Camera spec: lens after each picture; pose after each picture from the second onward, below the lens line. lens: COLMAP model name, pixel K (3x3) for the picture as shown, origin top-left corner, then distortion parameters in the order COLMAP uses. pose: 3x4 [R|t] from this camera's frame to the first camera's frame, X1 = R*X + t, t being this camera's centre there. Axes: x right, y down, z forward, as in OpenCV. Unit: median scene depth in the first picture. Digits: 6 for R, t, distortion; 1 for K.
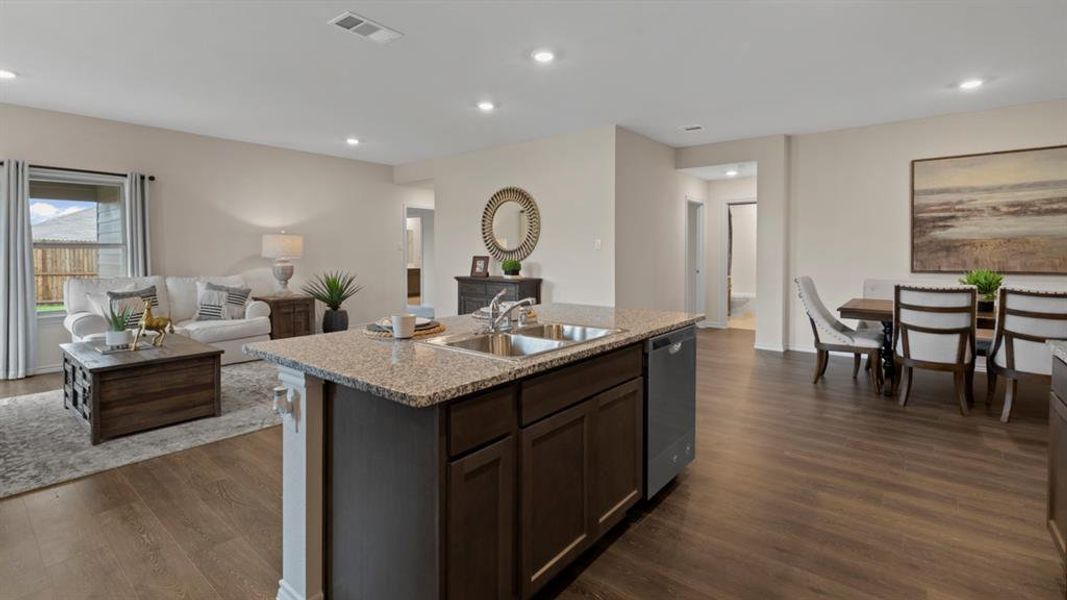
lens RADIAL K [[479.3, 0, 535.8], [0, 479.3, 259.9], [0, 0, 1]] dist [0.000210, -0.000519]
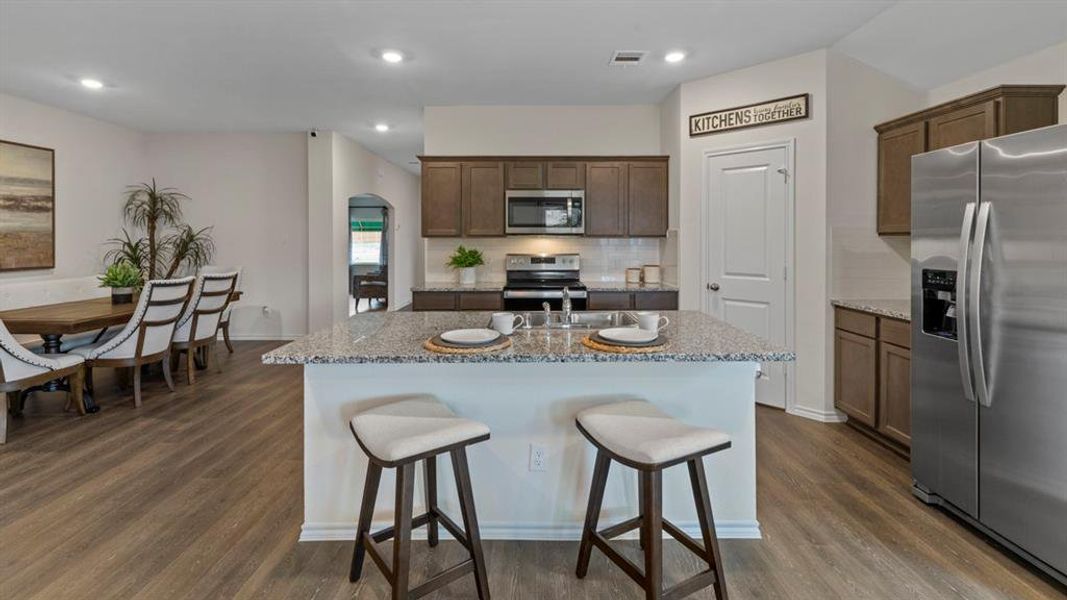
lens RADIAL K [[477.9, 0, 534.3], [0, 477.9, 241.1], [0, 0, 1]] dist [0.003600, 0.000435]
pose [[-0.631804, -0.003029, 0.775122, -0.379924], [0.014155, 0.999781, 0.015444, -0.028340], [-0.774999, 0.020729, -0.631623, 0.742993]]
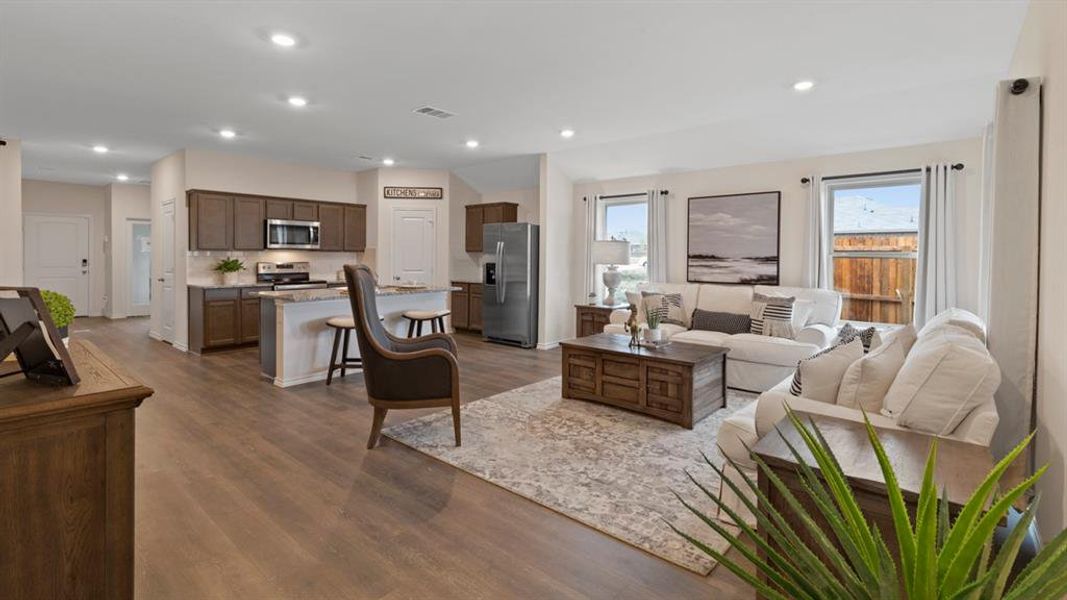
lens RADIAL K [[482.7, 0, 539.0], [0, 482.7, 264.1], [0, 0, 1]] dist [0.004056, -0.000046]
pose [[-0.999747, -0.005810, 0.021720, -0.439913], [-0.005082, 0.999429, 0.033395, -0.033764], [-0.021902, 0.033276, -0.999206, 1.544334]]
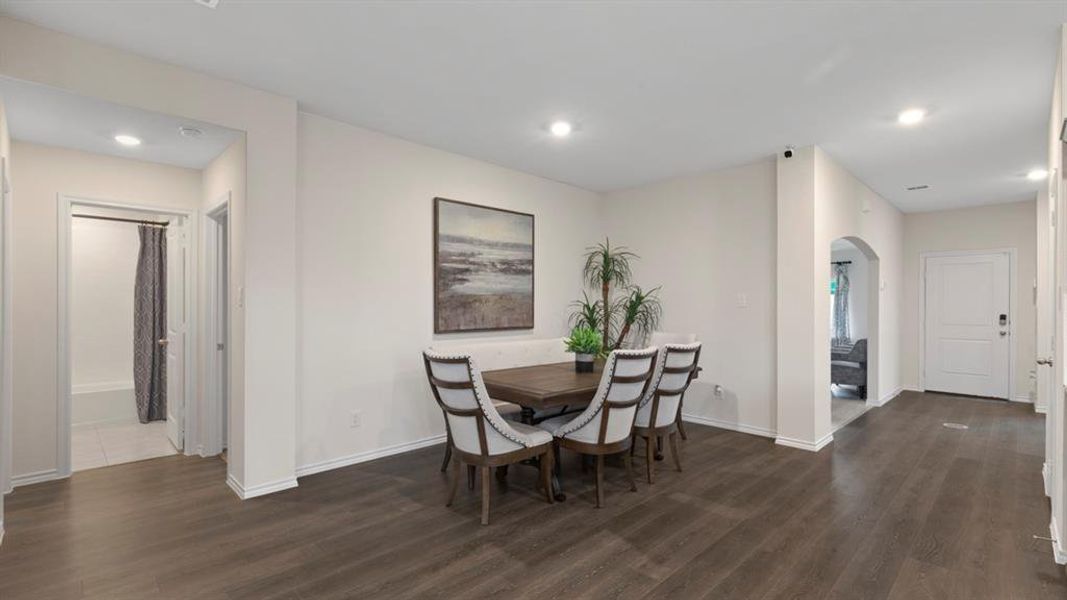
lens RADIAL K [[480.9, 0, 535.8], [0, 480.9, 306.4], [0, 0, 1]] dist [0.002690, 0.000181]
pose [[0.110517, -0.000375, 0.993874, -0.019235], [0.014161, 0.999899, -0.001197, -0.017556], [-0.993773, 0.014206, 0.110511, 0.765672]]
